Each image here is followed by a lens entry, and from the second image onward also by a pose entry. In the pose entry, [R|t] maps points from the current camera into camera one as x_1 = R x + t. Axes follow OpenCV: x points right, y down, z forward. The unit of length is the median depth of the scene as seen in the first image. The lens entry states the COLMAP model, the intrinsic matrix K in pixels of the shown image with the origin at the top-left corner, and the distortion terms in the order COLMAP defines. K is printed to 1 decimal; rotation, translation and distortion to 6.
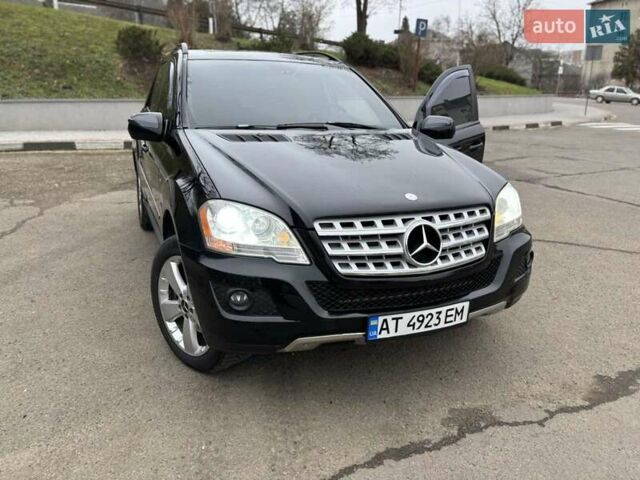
lens RADIAL K [[499.7, 0, 333.2], [0, 499.7, 239.0], [0, 0, 1]] dist [0.080100, -0.084886]
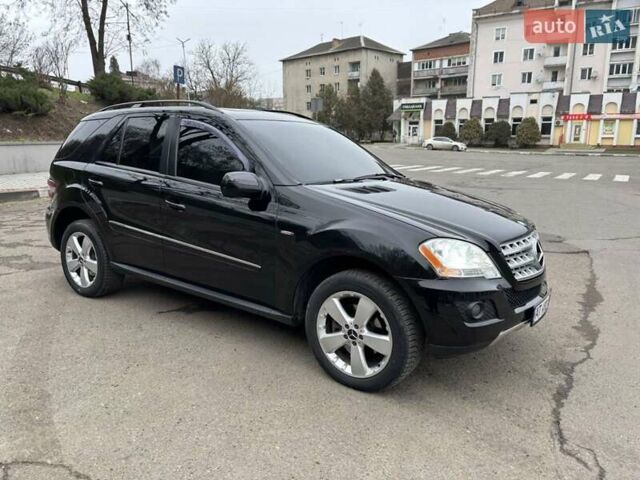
lens RADIAL K [[484.7, 0, 320.0], [0, 484.7, 240.0], [0, 0, 1]] dist [0.067352, -0.056427]
pose [[0.862907, -0.103433, 0.494664, -1.072342], [0.135489, 0.990346, -0.029272, -0.073898], [-0.486861, 0.092281, 0.868591, 0.048840]]
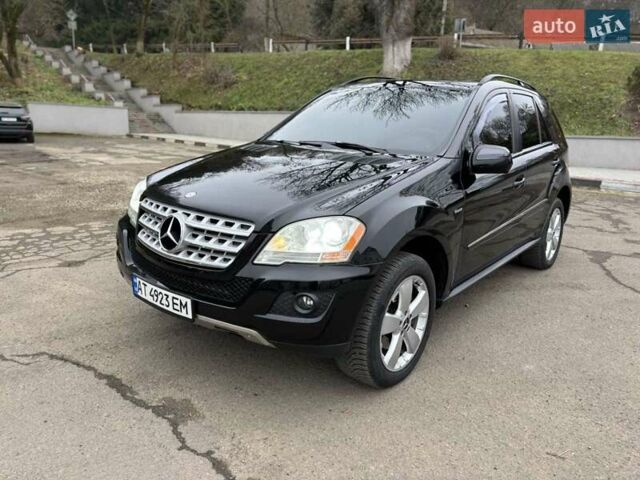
lens RADIAL K [[498.2, 0, 313.7], [0, 498.2, 239.3], [0, 0, 1]] dist [0.057209, -0.055685]
pose [[0.436903, 0.211590, -0.874268, 1.300186], [-0.276179, 0.956549, 0.093487, -0.170686], [0.856061, 0.200610, 0.476356, 0.706589]]
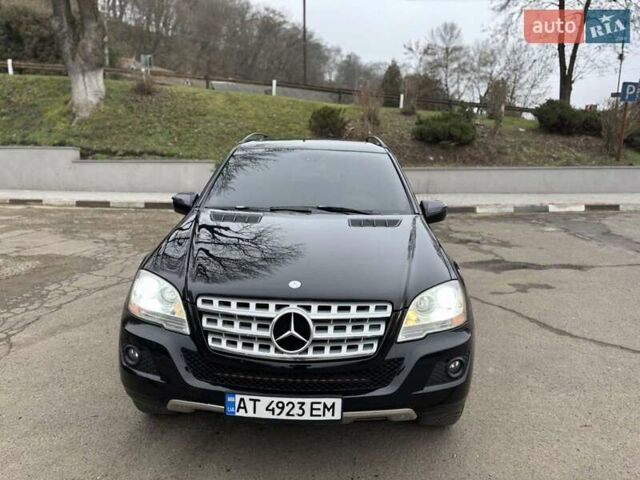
lens RADIAL K [[498.2, 0, 313.7], [0, 498.2, 239.3], [0, 0, 1]] dist [0.057209, -0.055685]
pose [[0.899129, 0.073656, -0.431441, 0.628612], [-0.125211, 0.987828, -0.092298, -0.085767], [0.419391, 0.137009, 0.897407, 0.067868]]
